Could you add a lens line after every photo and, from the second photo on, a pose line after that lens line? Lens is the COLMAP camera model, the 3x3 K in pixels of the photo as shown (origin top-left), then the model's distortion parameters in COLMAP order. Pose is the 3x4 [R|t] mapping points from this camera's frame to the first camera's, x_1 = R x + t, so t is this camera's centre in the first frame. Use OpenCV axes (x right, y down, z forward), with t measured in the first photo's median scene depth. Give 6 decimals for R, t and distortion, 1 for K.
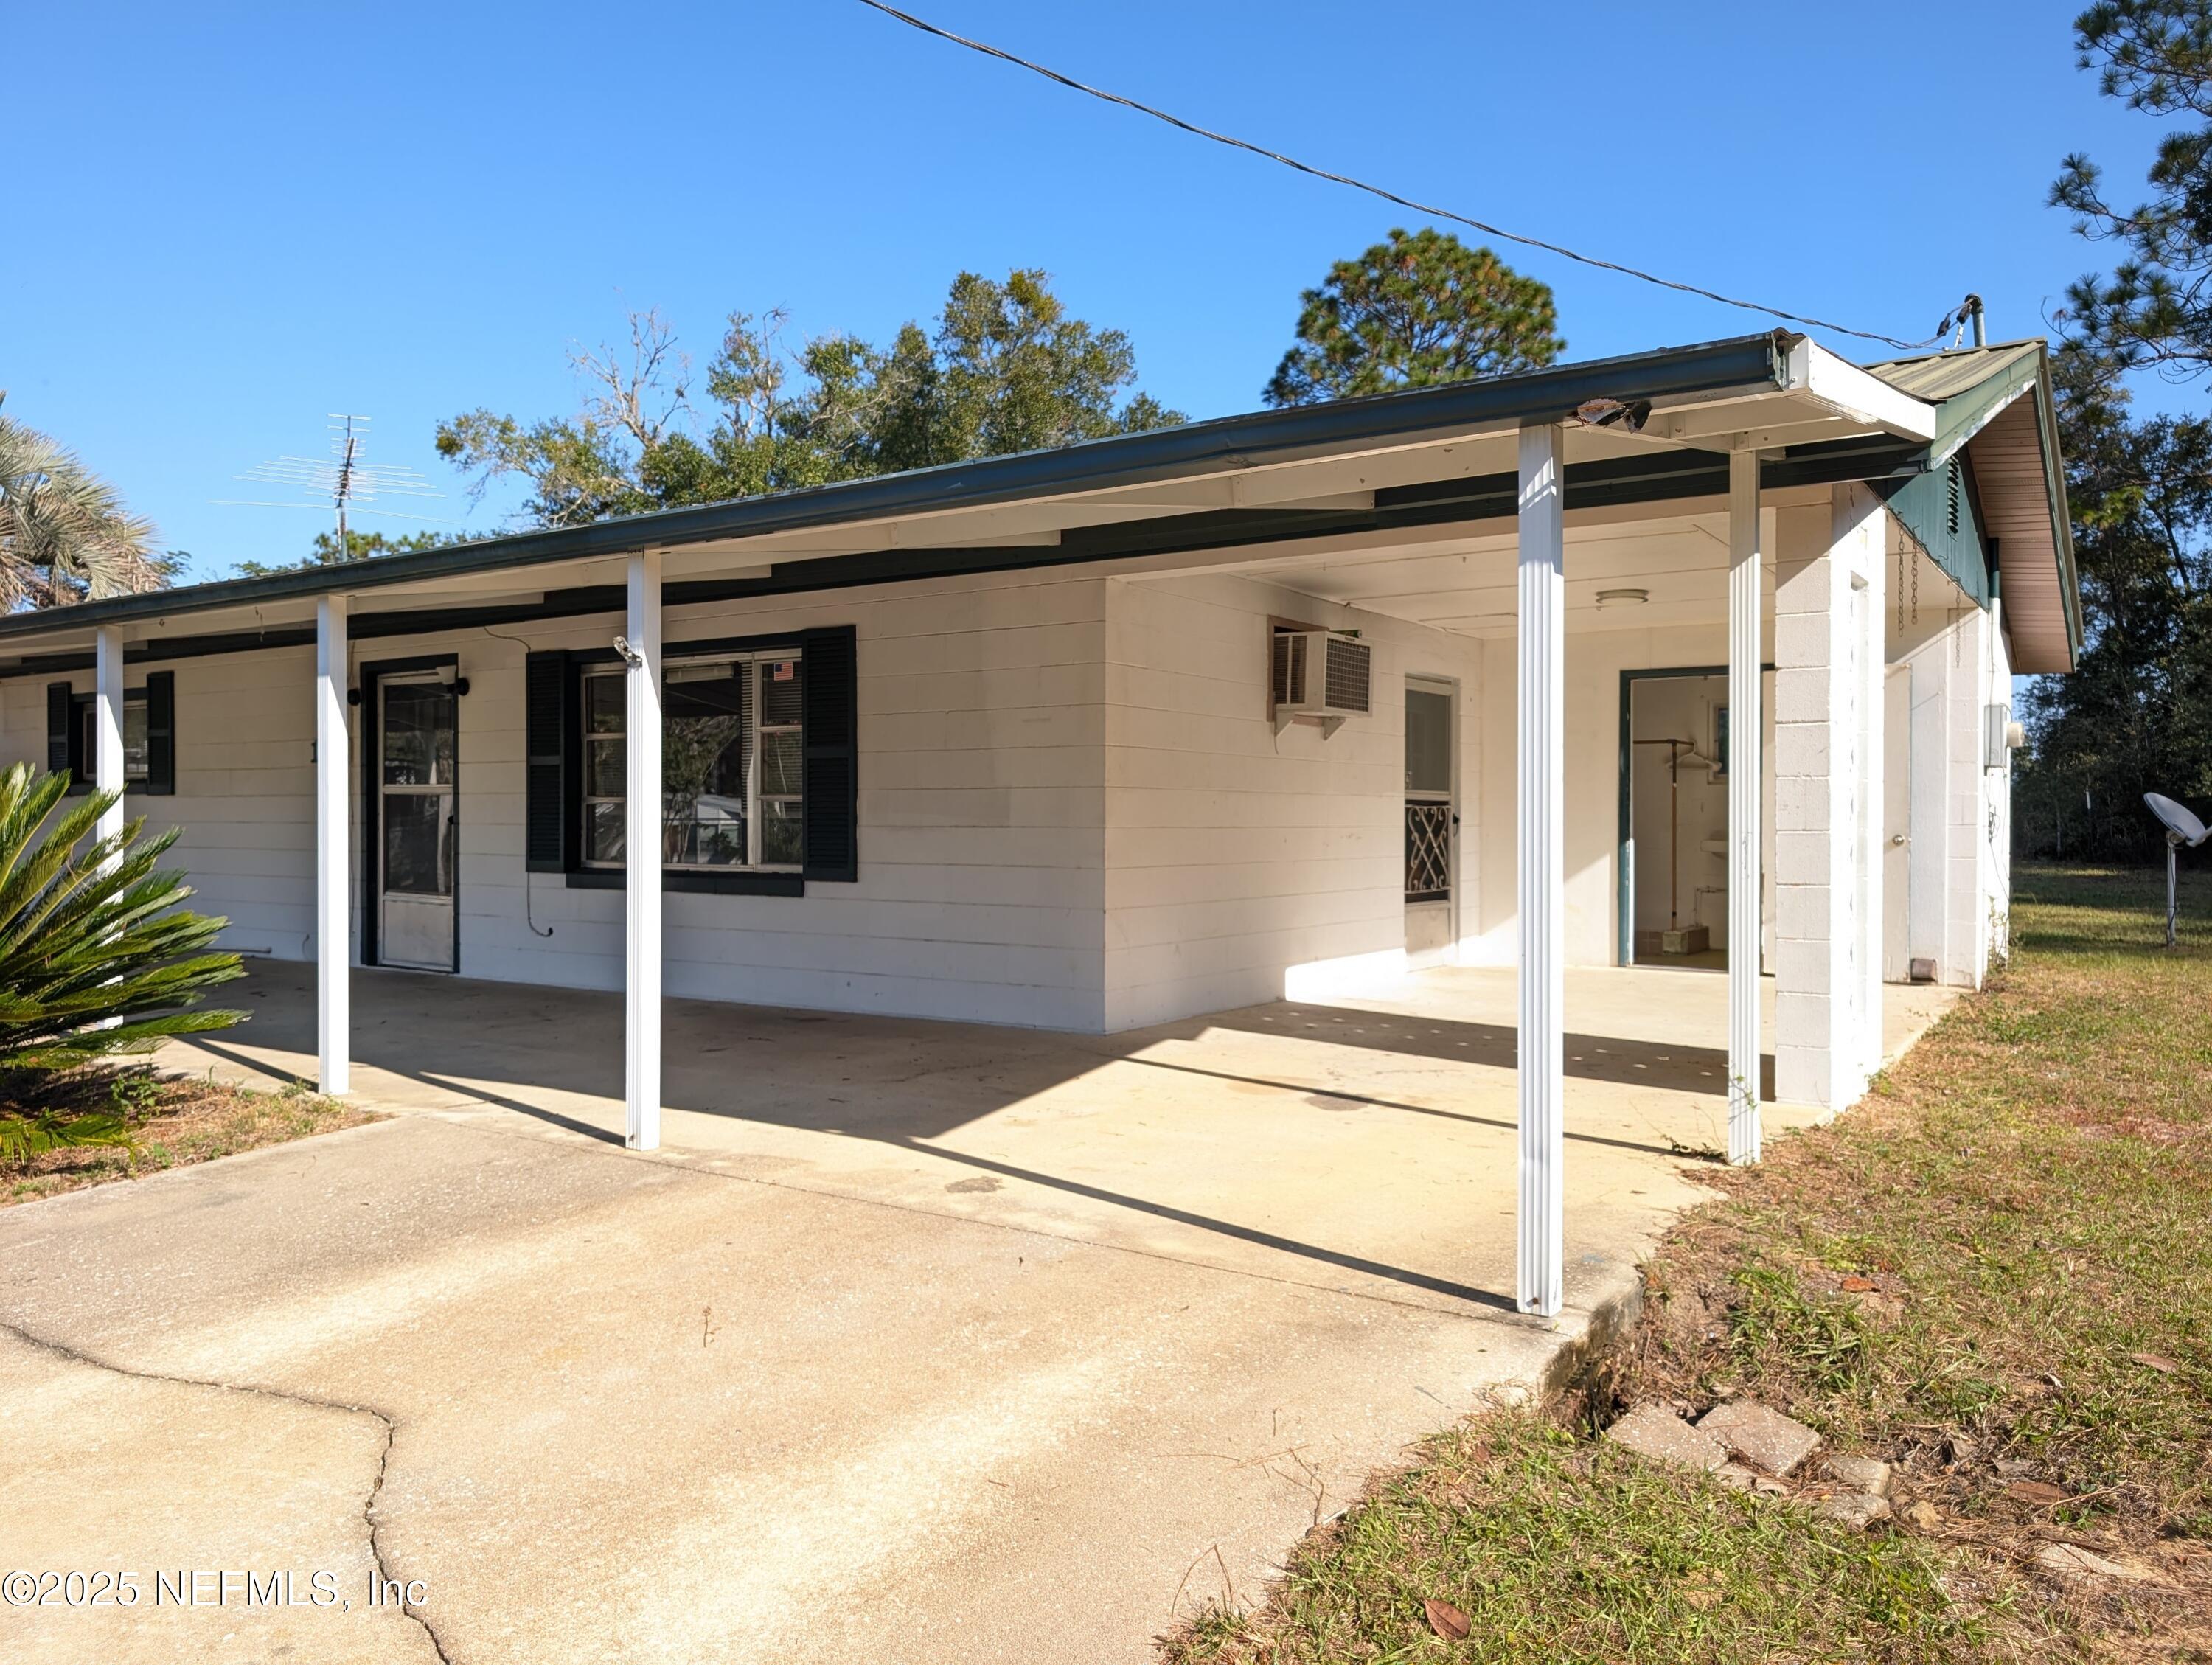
lens RADIAL K [[1593.6, 0, 1106.0], [0, 1593.6, 832.5], [0, 0, 1]] dist [0.014097, 0.001129]
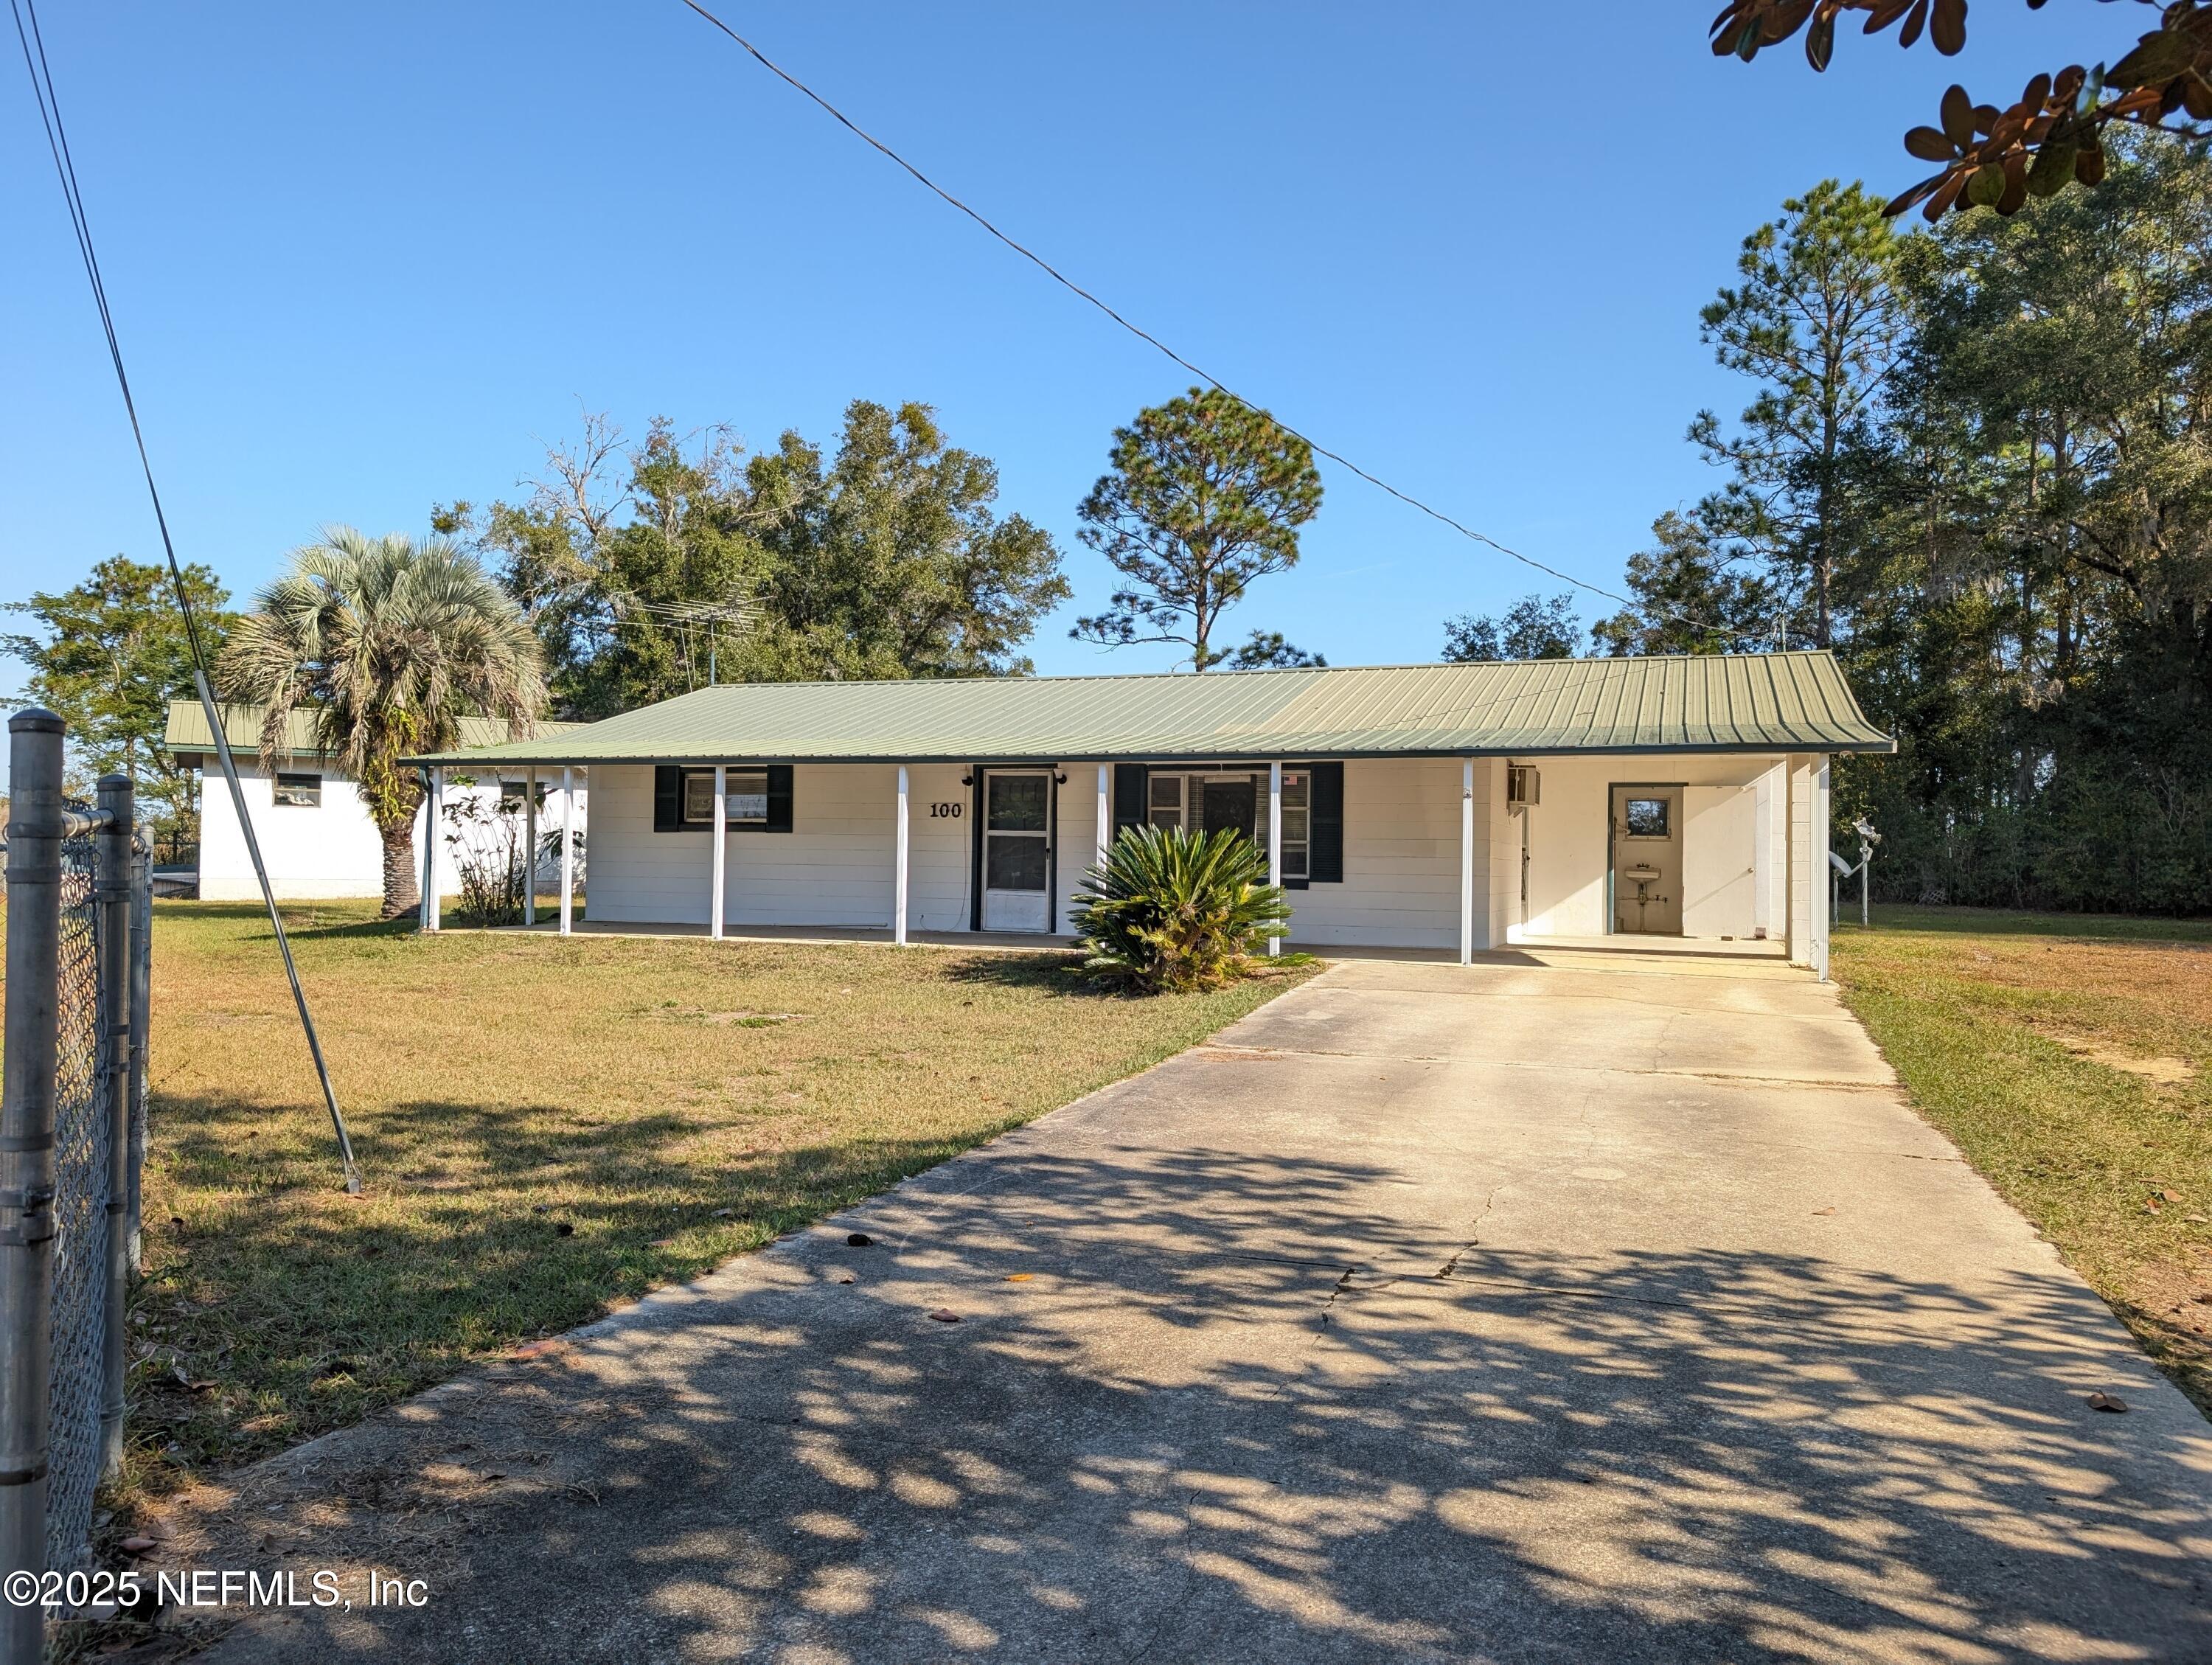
lens RADIAL K [[1542.4, 0, 1103.9], [0, 1542.4, 852.7], [0, 0, 1]] dist [0.031721, 0.001650]
pose [[0.973239, 0.013094, 0.229420, -0.174390], [-0.010132, 0.999850, -0.014080, 0.004400], [-0.229570, 0.011379, 0.973226, -0.172223]]
